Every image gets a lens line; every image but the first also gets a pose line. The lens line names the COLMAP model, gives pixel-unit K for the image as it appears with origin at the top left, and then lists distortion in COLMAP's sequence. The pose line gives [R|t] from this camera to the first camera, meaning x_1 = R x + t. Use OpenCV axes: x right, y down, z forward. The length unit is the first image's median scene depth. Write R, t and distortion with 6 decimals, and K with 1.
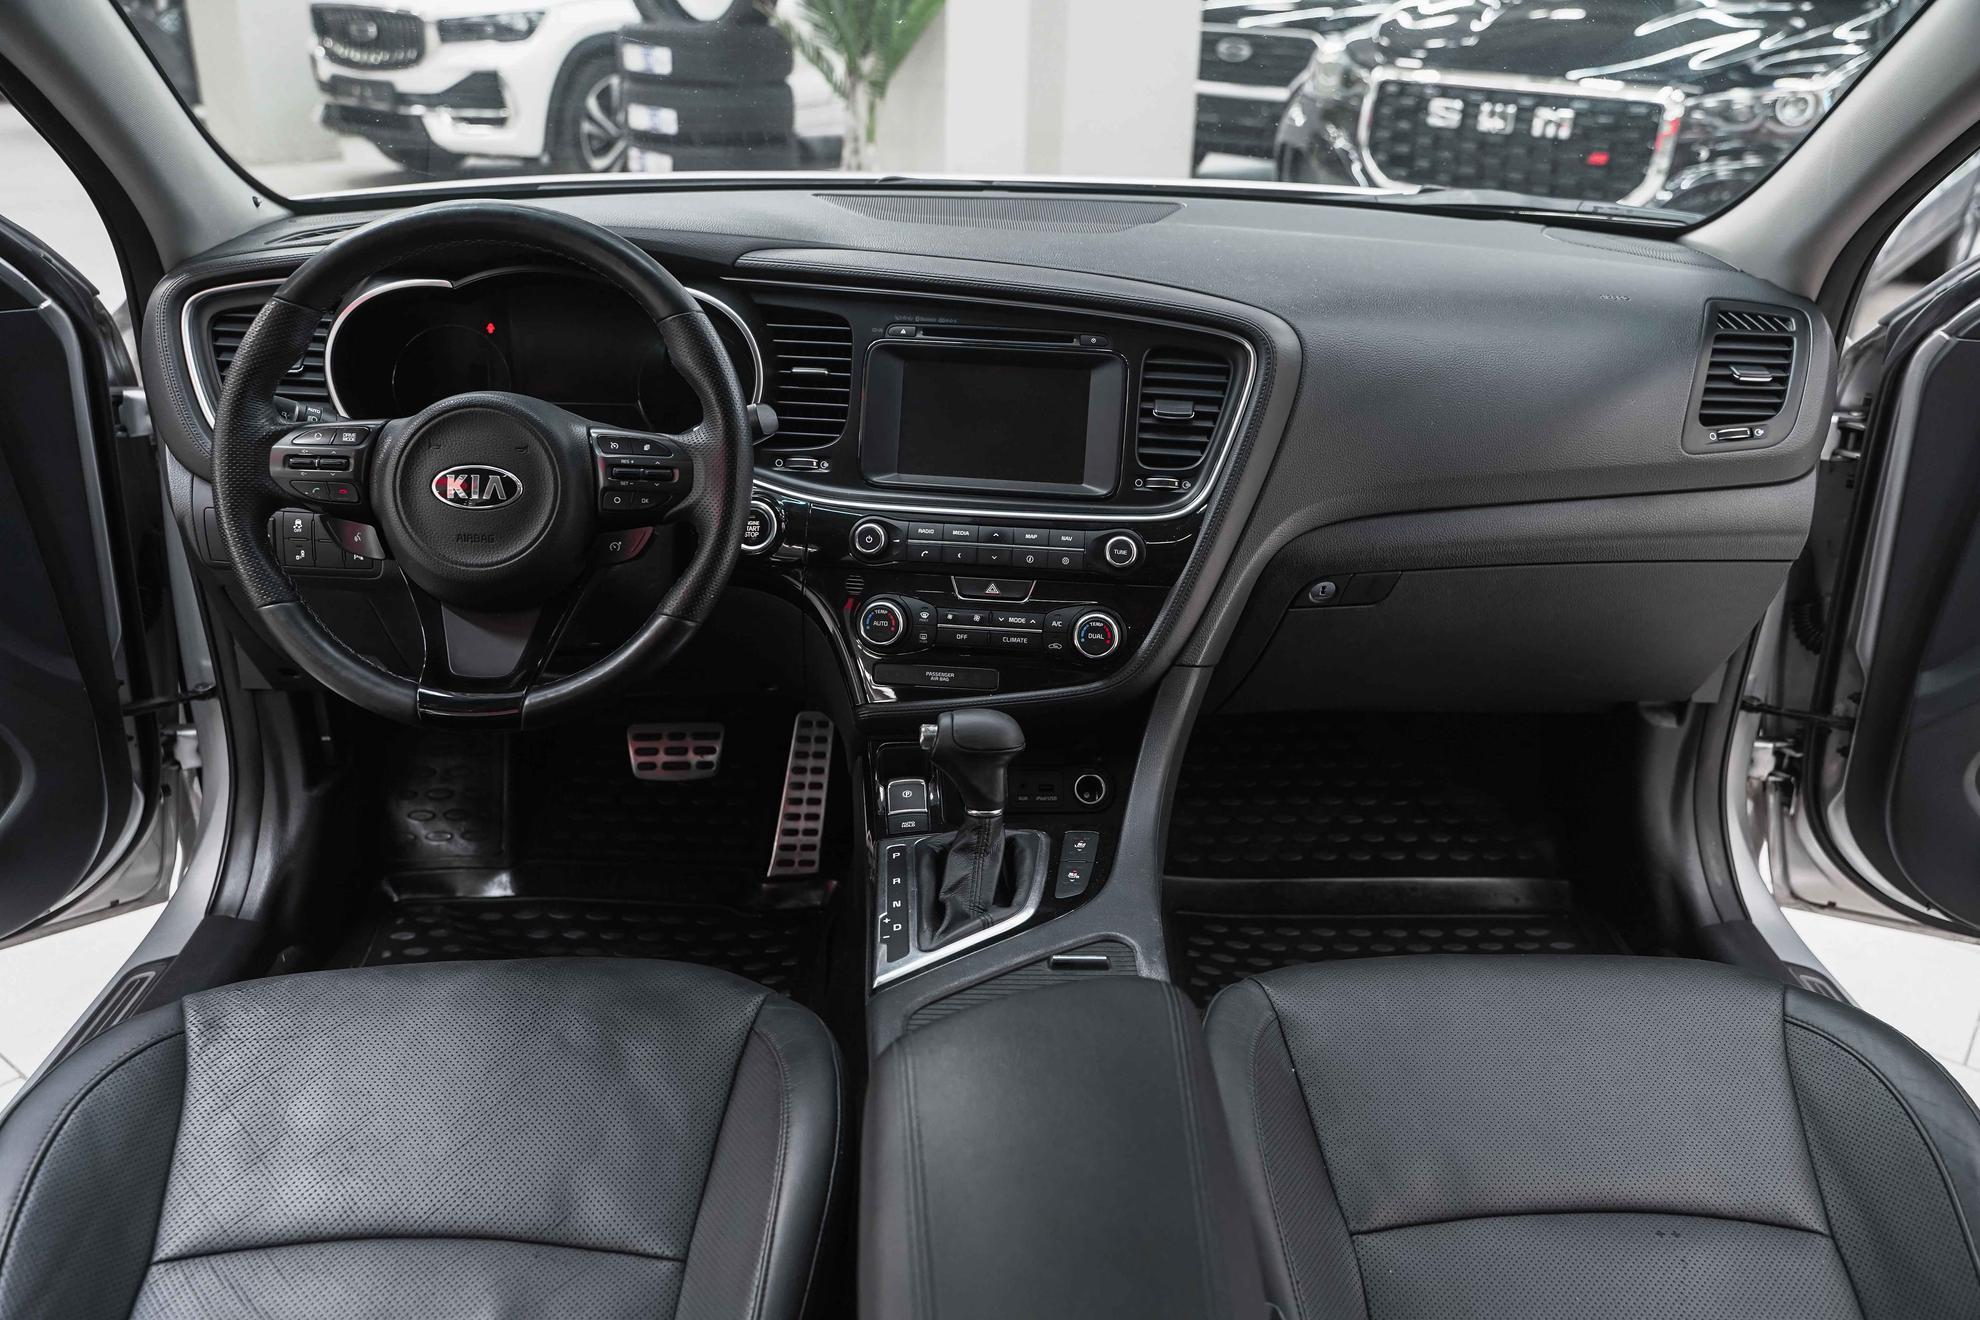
lens RADIAL K [[1585.8, 0, 990.0], [0, 1585.8, 660.0], [0, 0, 1]] dist [-0.014603, -0.001825]
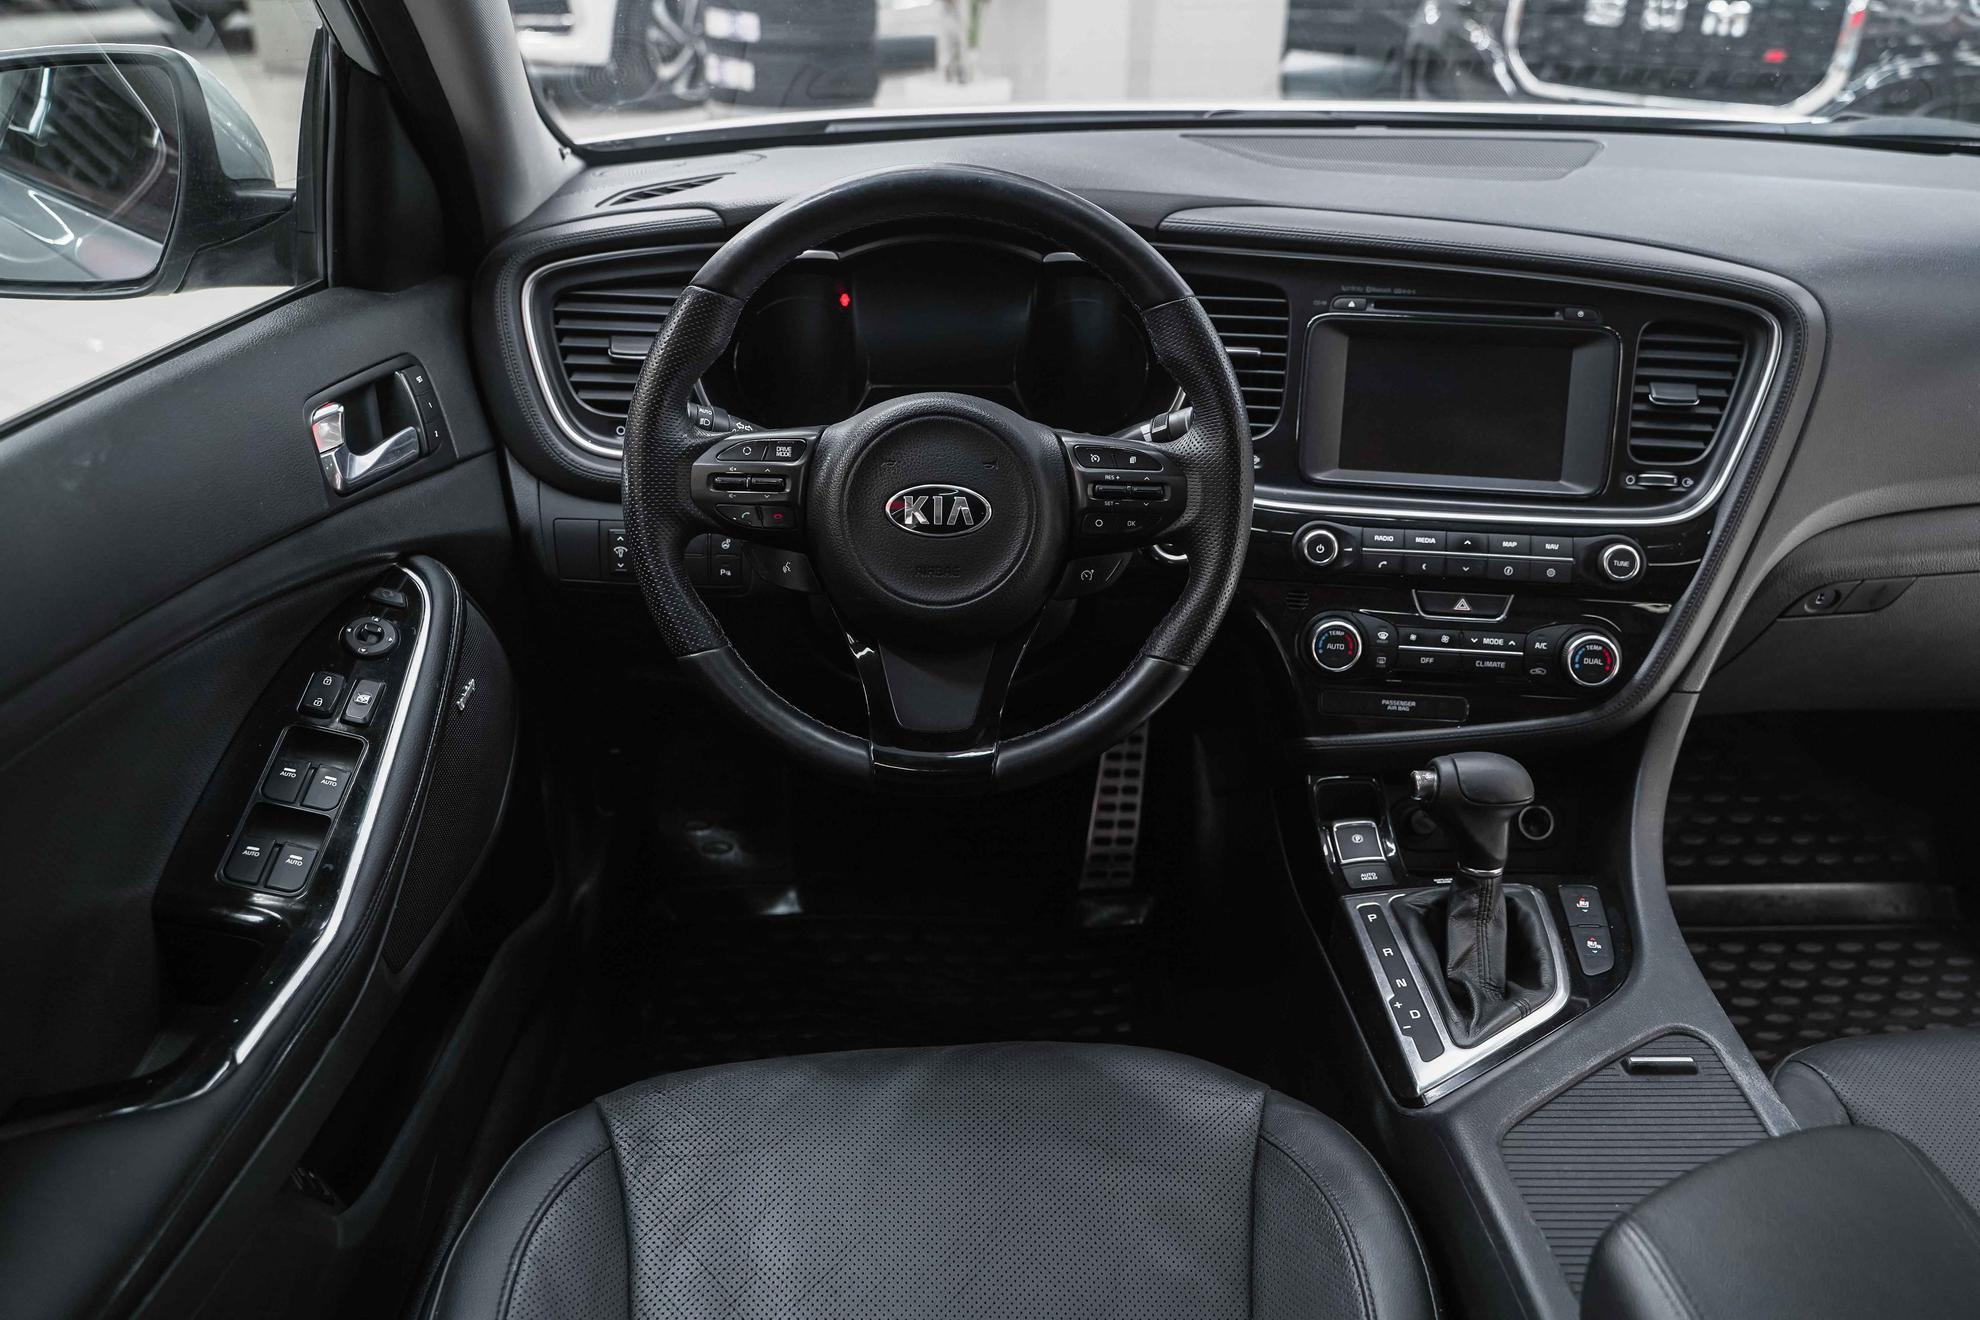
lens RADIAL K [[1594.1, 0, 990.0], [0, 1594.1, 660.0], [0, 0, 1]] dist [-0.013708, 0.000268]
pose [[0.999817, -0.007279, -0.017686, -0.240111], [0.008265, 0.998380, 0.056287, -0.065561], [0.017248, -0.056423, 0.998258, 0.124882]]
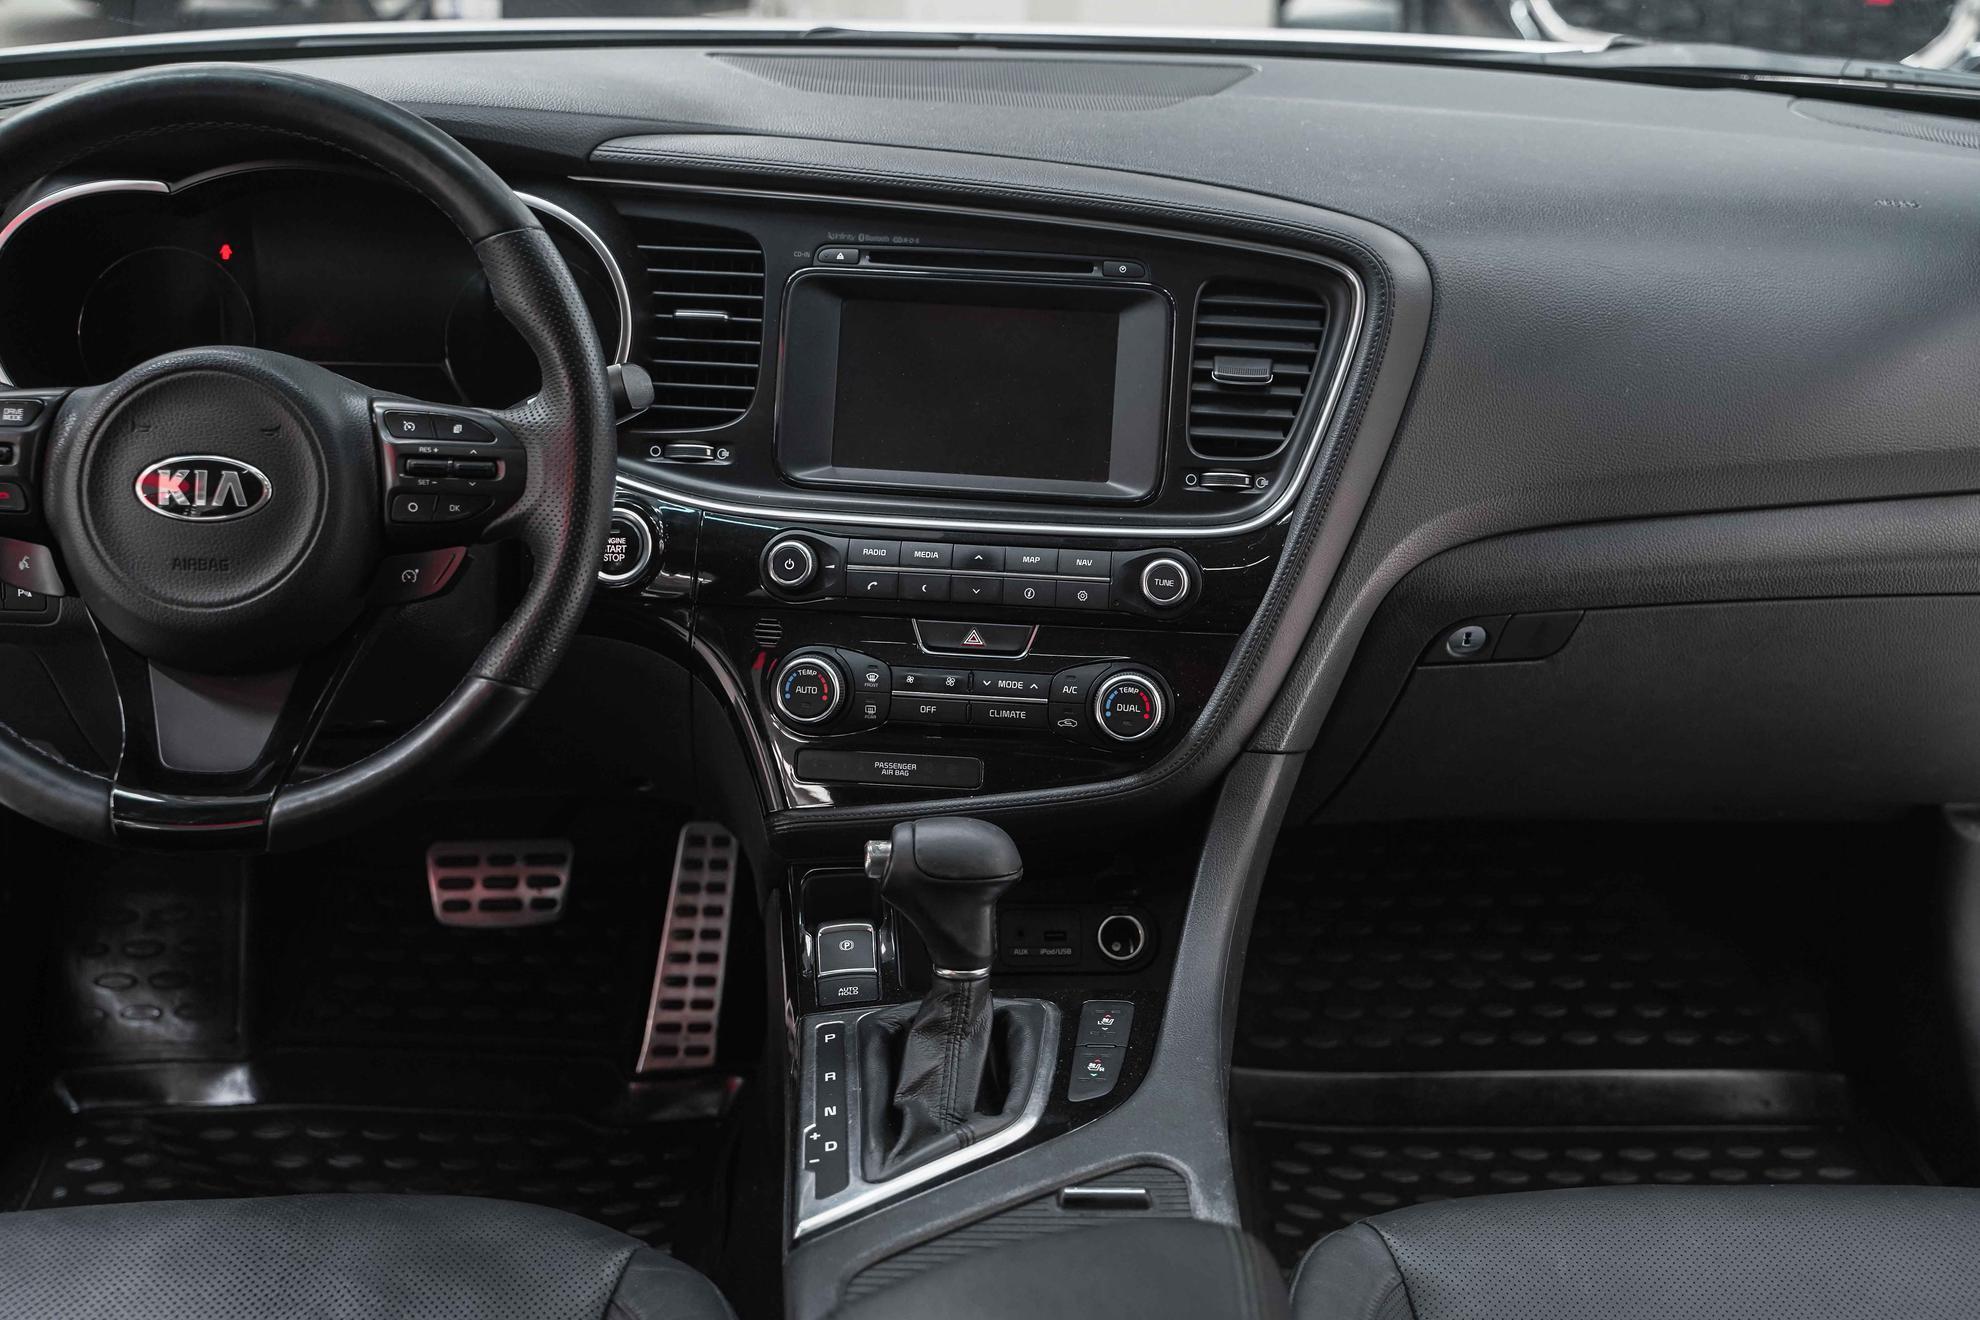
lens RADIAL K [[2388.6, 0, 990.0], [0, 2388.6, 660.0], [0, 0, 1]] dist [-0.003039, -0.002083]
pose [[0.999982, -0.002638, 0.005347, 0.003036], [0.002827, 0.999359, -0.035680, 0.000504], [-0.005249, 0.035695, 0.999349, -0.008409]]
